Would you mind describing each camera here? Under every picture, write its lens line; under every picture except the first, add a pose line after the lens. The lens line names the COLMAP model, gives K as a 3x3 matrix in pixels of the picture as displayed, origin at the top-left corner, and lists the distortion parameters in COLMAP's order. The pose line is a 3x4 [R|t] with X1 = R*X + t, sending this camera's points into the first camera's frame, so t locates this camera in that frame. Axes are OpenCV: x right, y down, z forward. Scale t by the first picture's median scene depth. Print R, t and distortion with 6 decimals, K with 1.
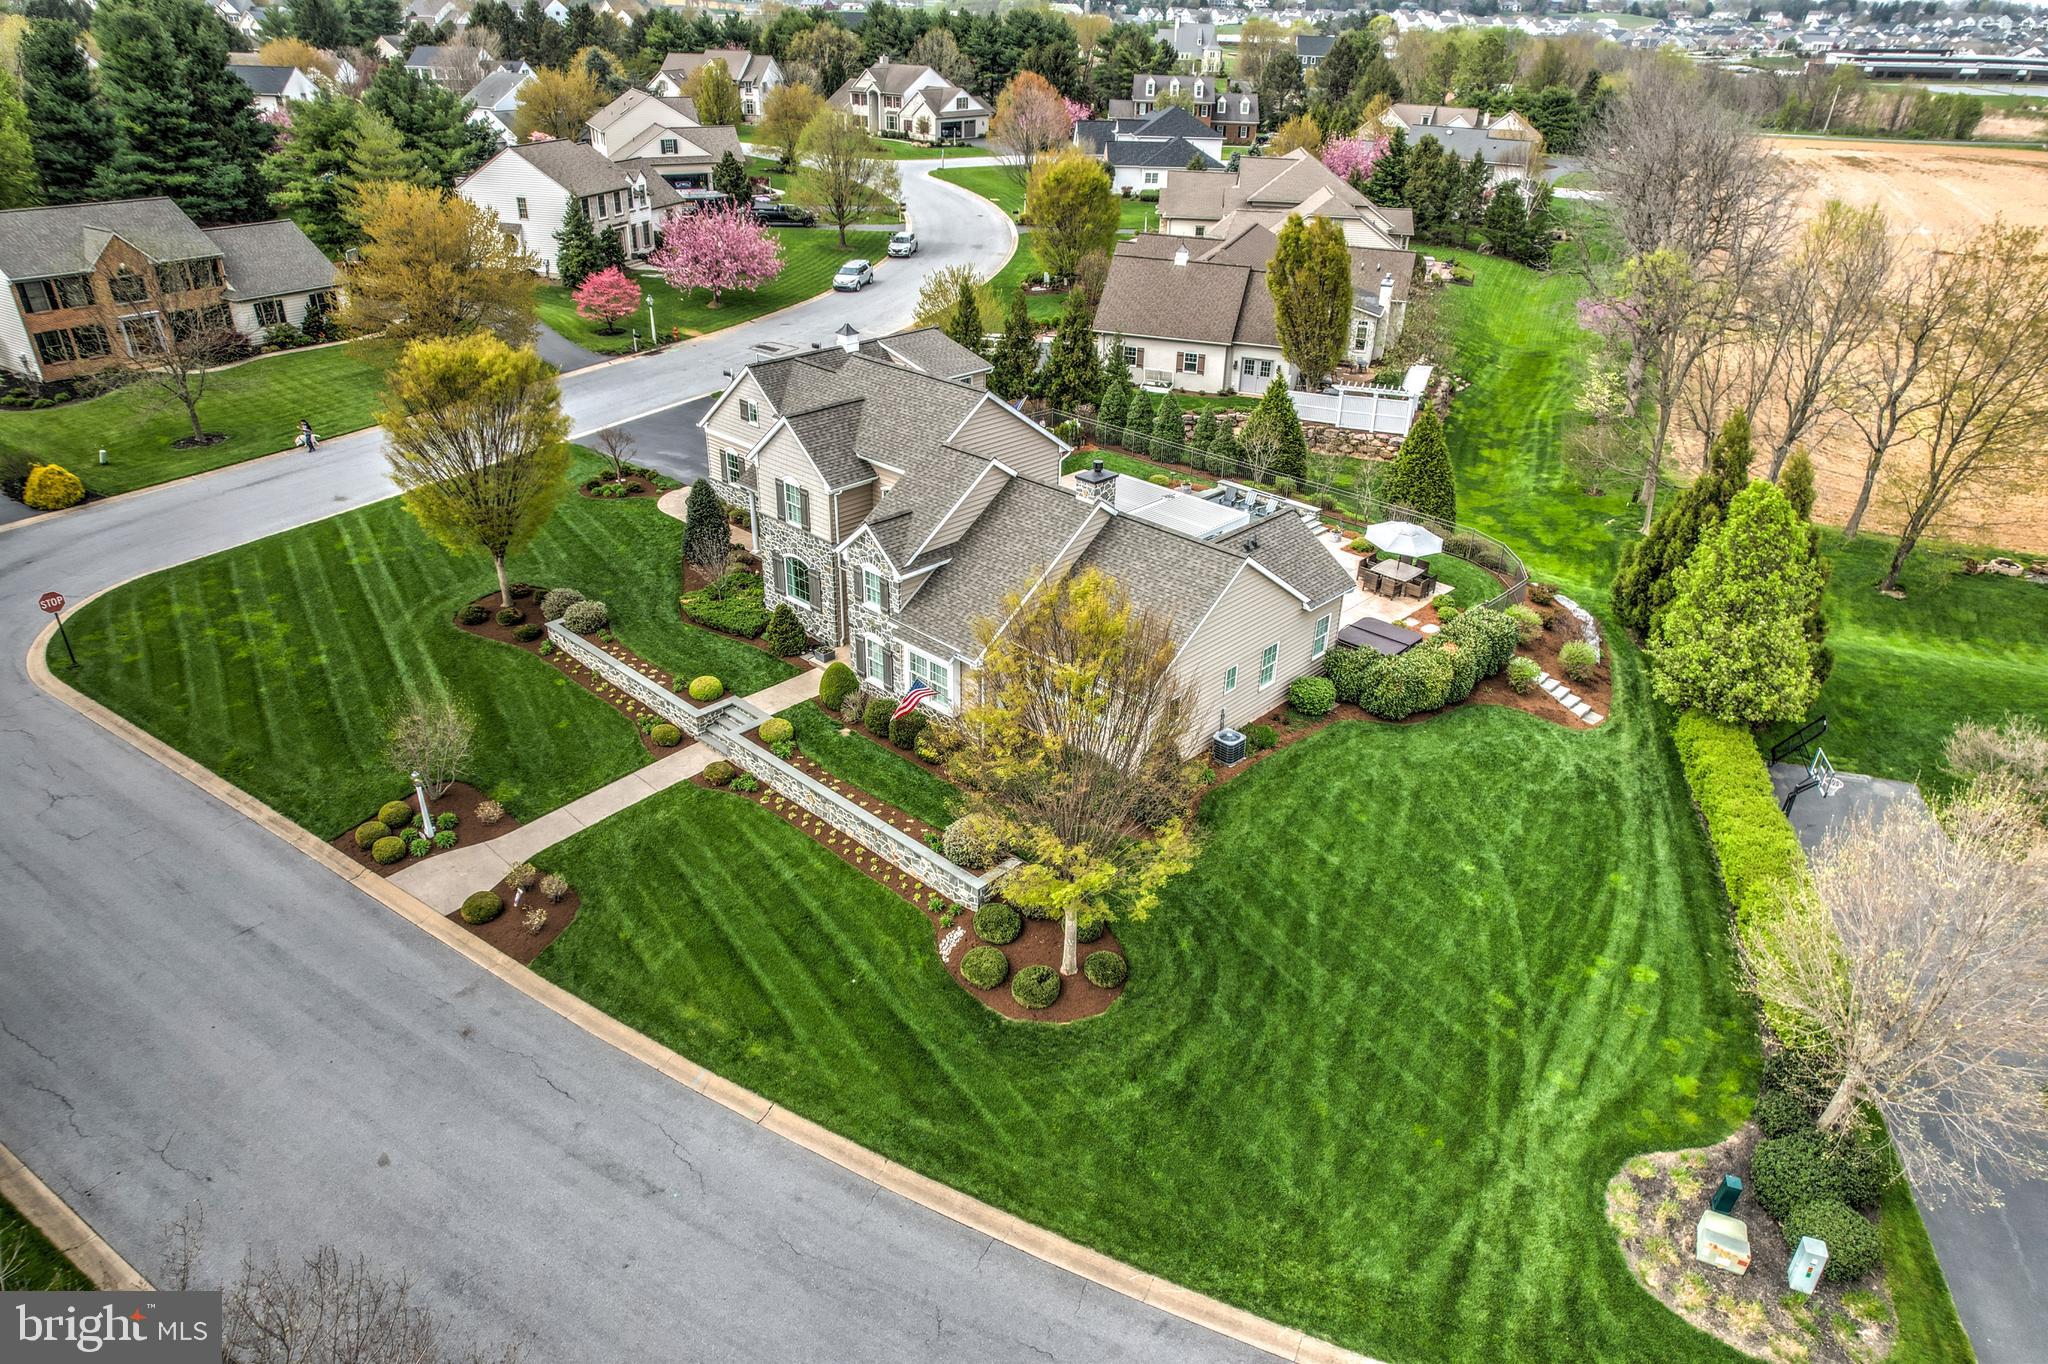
lens RADIAL K [[1319.2, 0, 1041.6], [0, 1319.2, 678.4], [0, 0, 1]] dist [-0.074293, 0.067948]
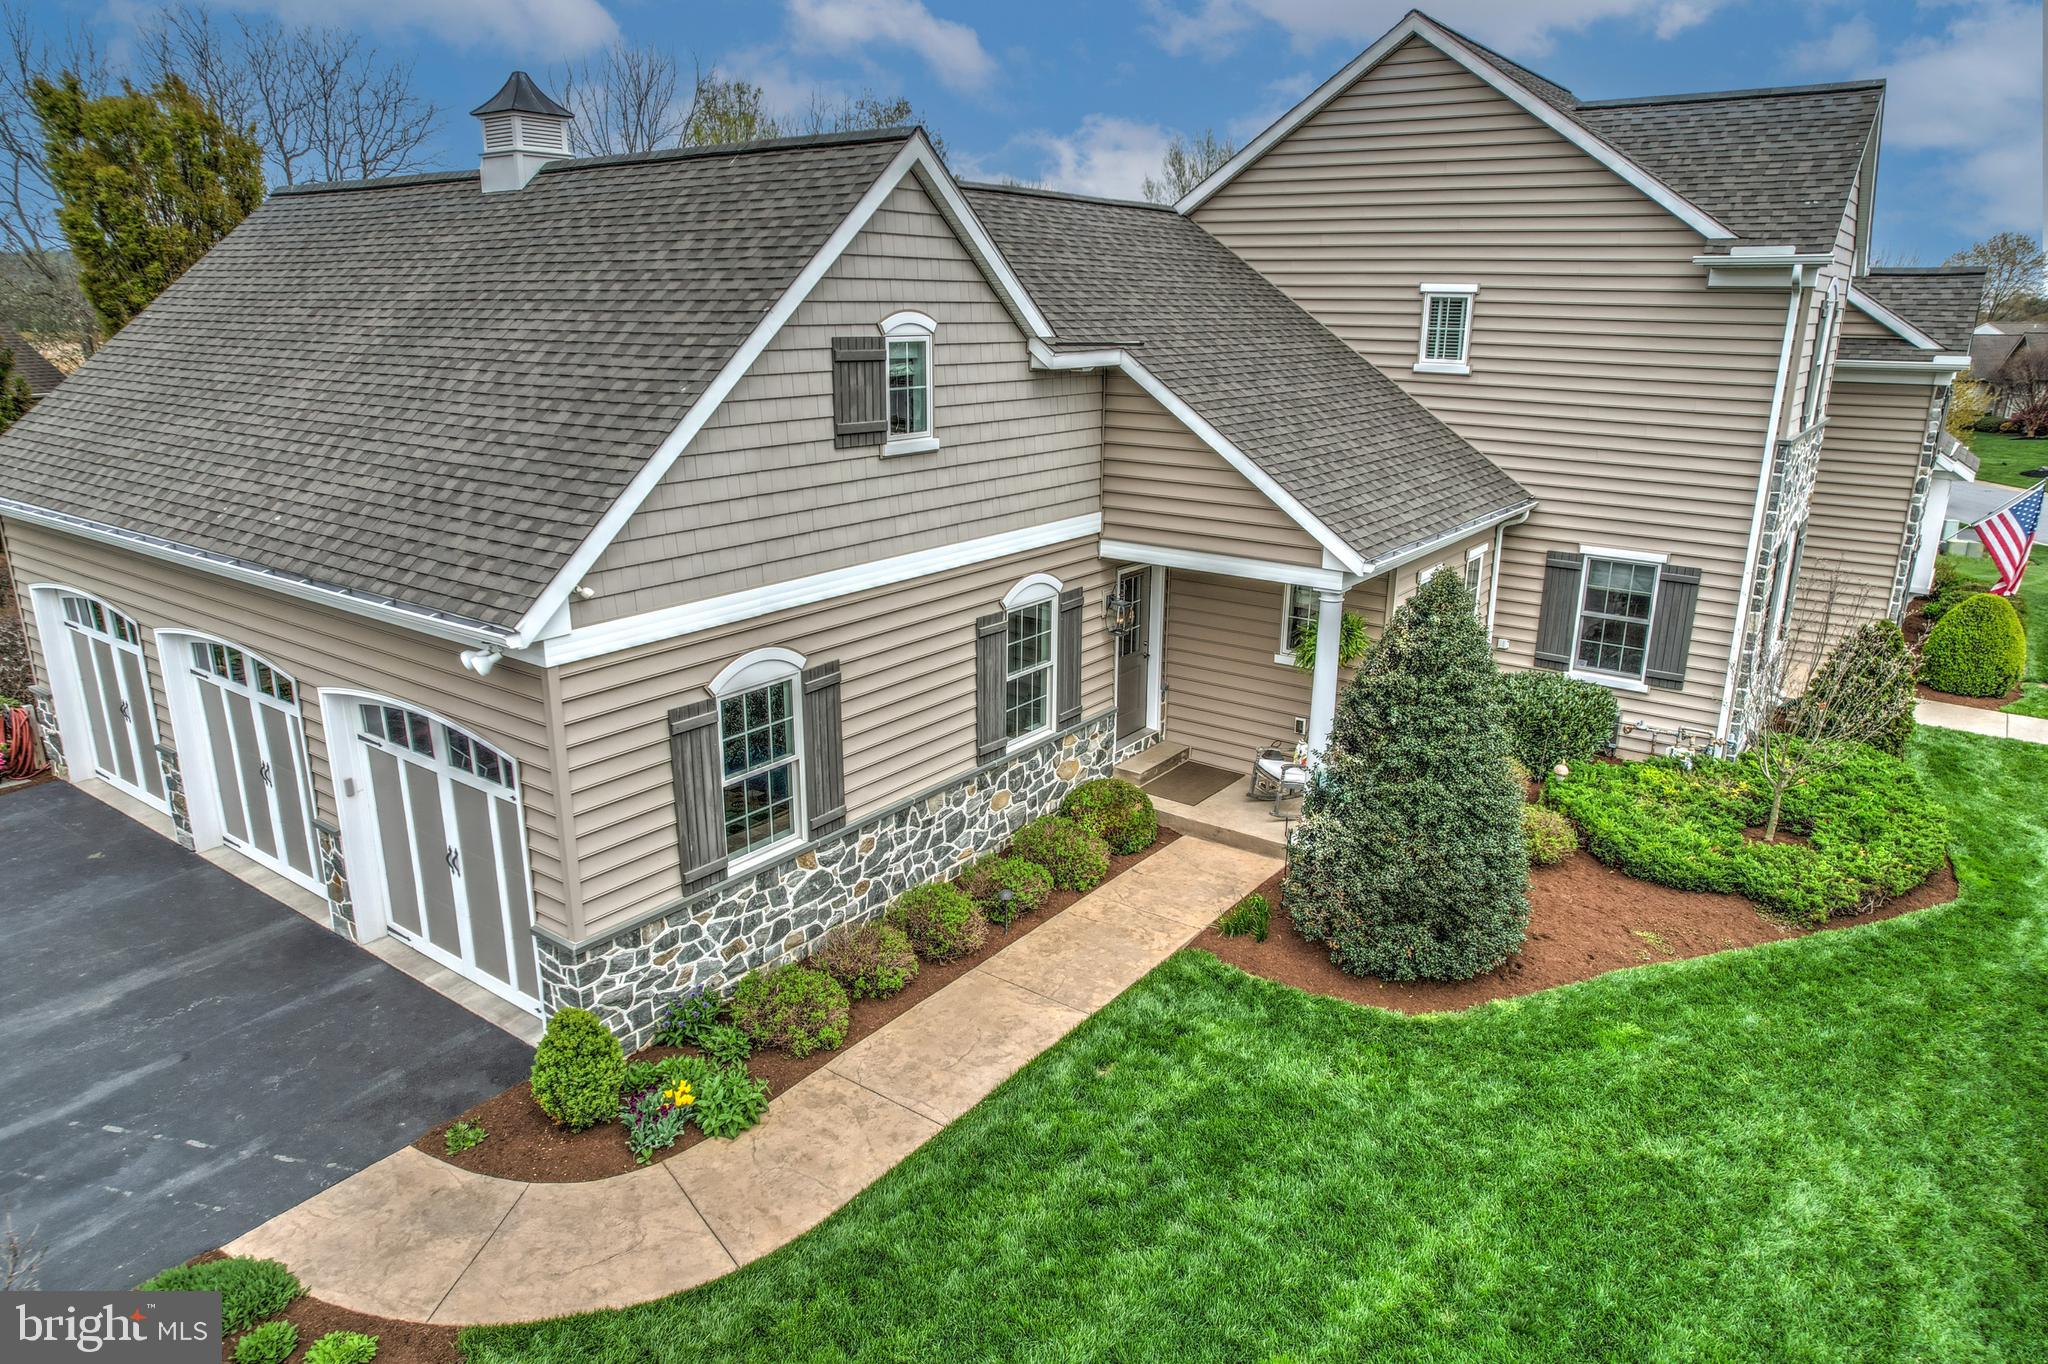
lens RADIAL K [[1319.2, 0, 1033.4], [0, 1319.2, 695.2], [0, 0, 1]] dist [-0.074293, 0.067948]
pose [[-0.114359, -0.313209, 0.942774, -0.494889], [0.452319, 0.828511, 0.330116, -0.255668], [-0.884494, 0.464186, 0.046923, 1.149687]]
